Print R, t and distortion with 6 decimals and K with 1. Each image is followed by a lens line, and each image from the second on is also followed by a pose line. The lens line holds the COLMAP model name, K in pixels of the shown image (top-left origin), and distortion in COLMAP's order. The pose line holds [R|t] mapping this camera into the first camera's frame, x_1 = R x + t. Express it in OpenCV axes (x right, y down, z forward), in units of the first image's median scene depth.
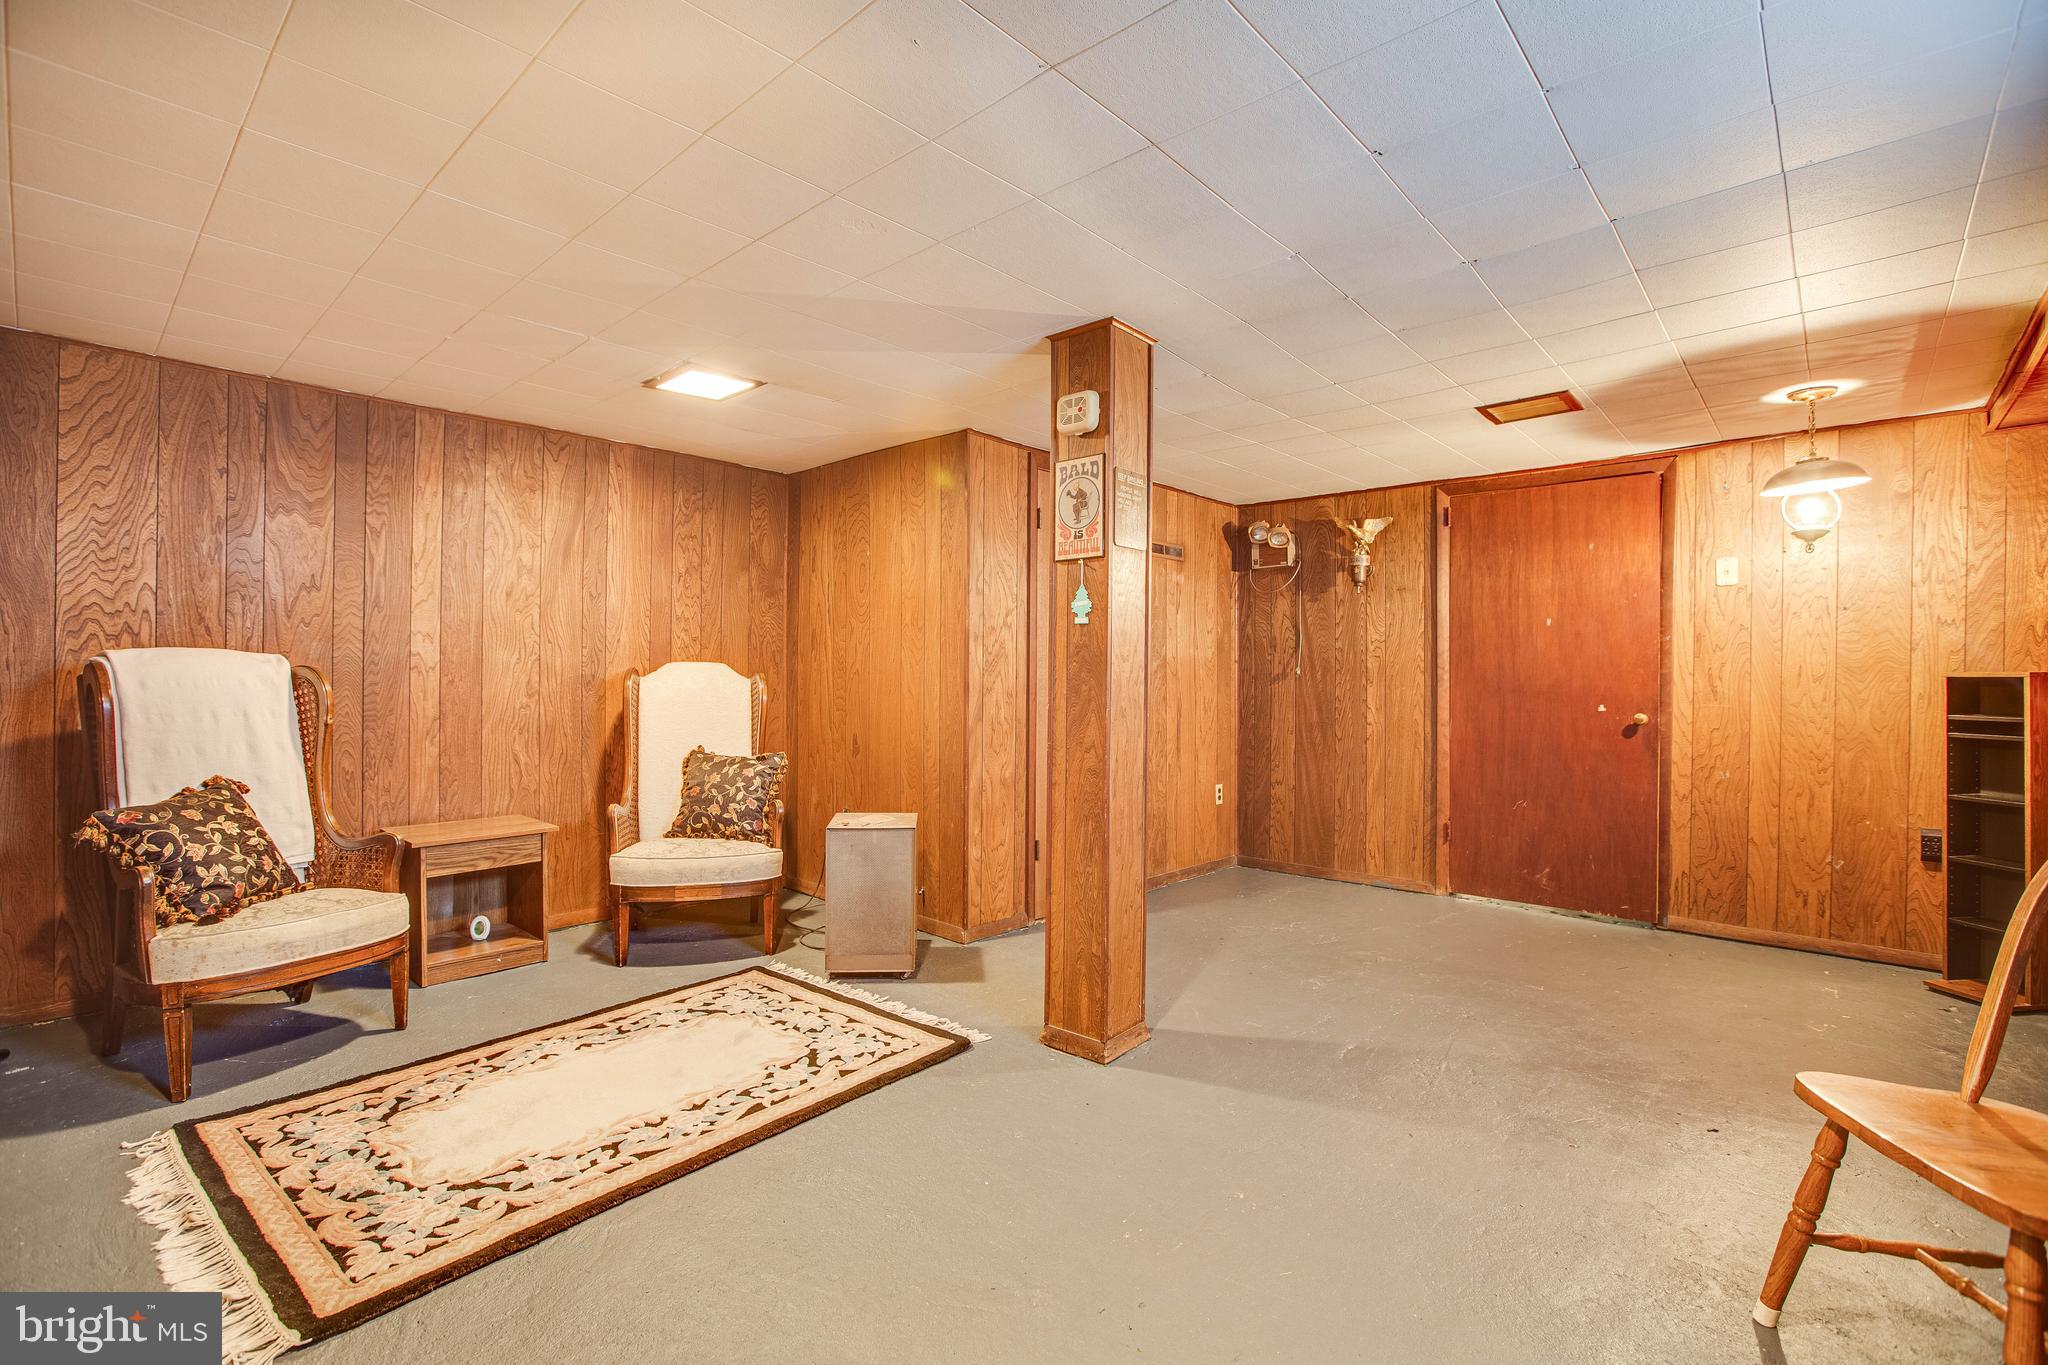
lens RADIAL K [[931.9, 0, 1013.8], [0, 931.9, 681.4], [0, 0, 1]] dist [-0.047530, 0.014536]
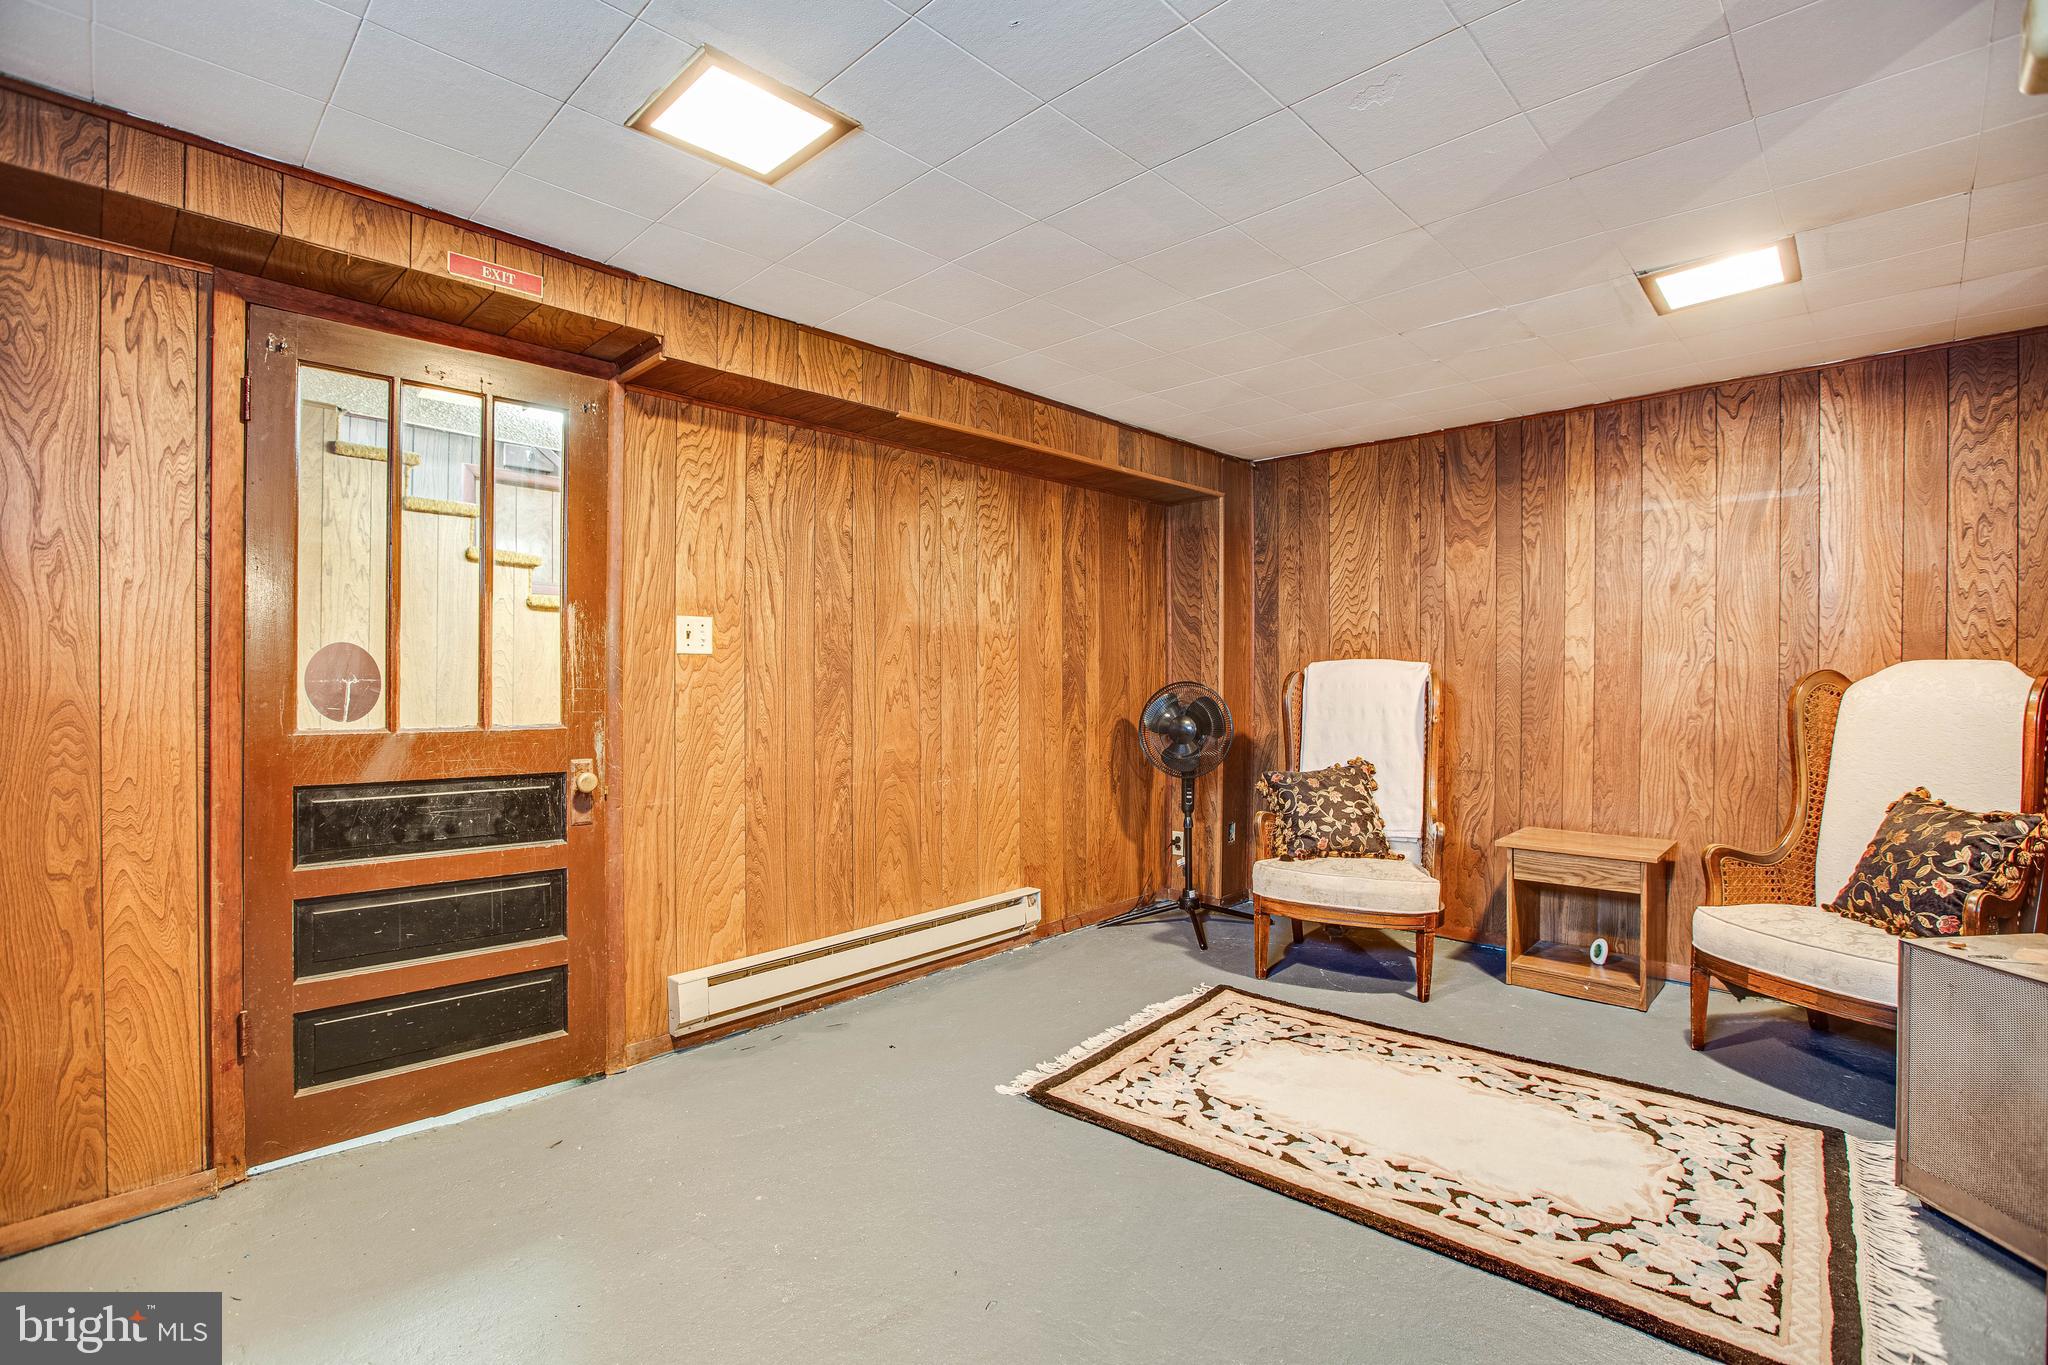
lens RADIAL K [[931.9, 0, 1023.4], [0, 931.9, 678.8], [0, 0, 1]] dist [-0.047530, 0.014536]
pose [[-0.033923, -0.002572, -0.999421, 0.405907], [-0.007084, 0.999972, -0.002333, -0.001826], [0.999399, 0.007001, -0.033940, 0.492523]]
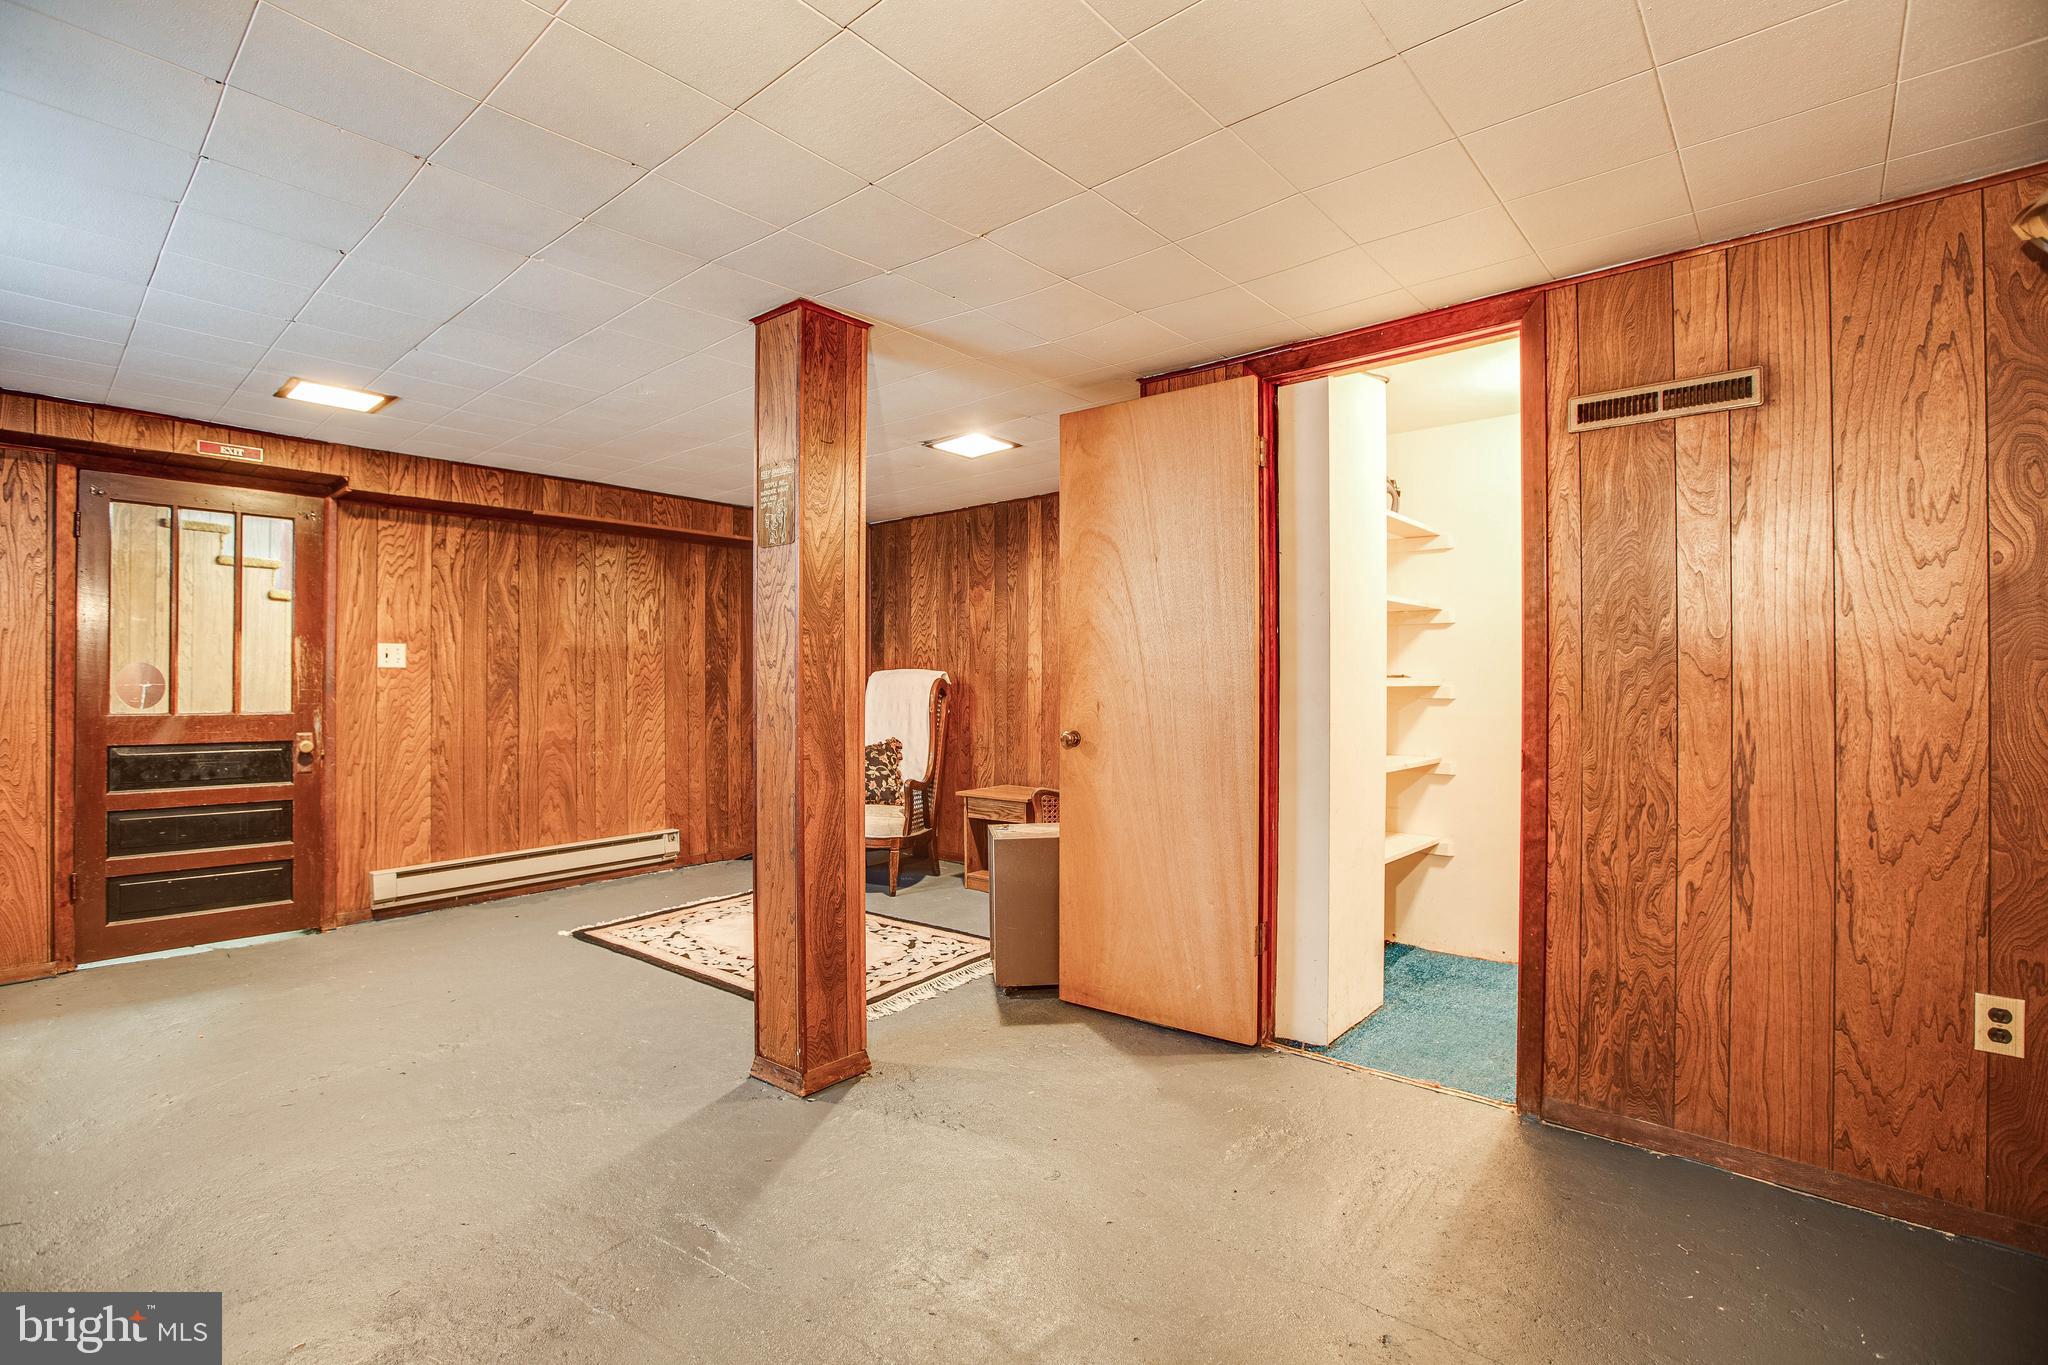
lens RADIAL K [[931.9, 0, 1026.6], [0, 931.9, 678.8], [0, 0, 1]] dist [-0.047530, 0.014536]
pose [[0.019654, -0.007258, -0.999781, 0.924369], [-0.005523, 0.999958, -0.007368, -0.003660], [0.999792, 0.005667, 0.019613, 1.078313]]
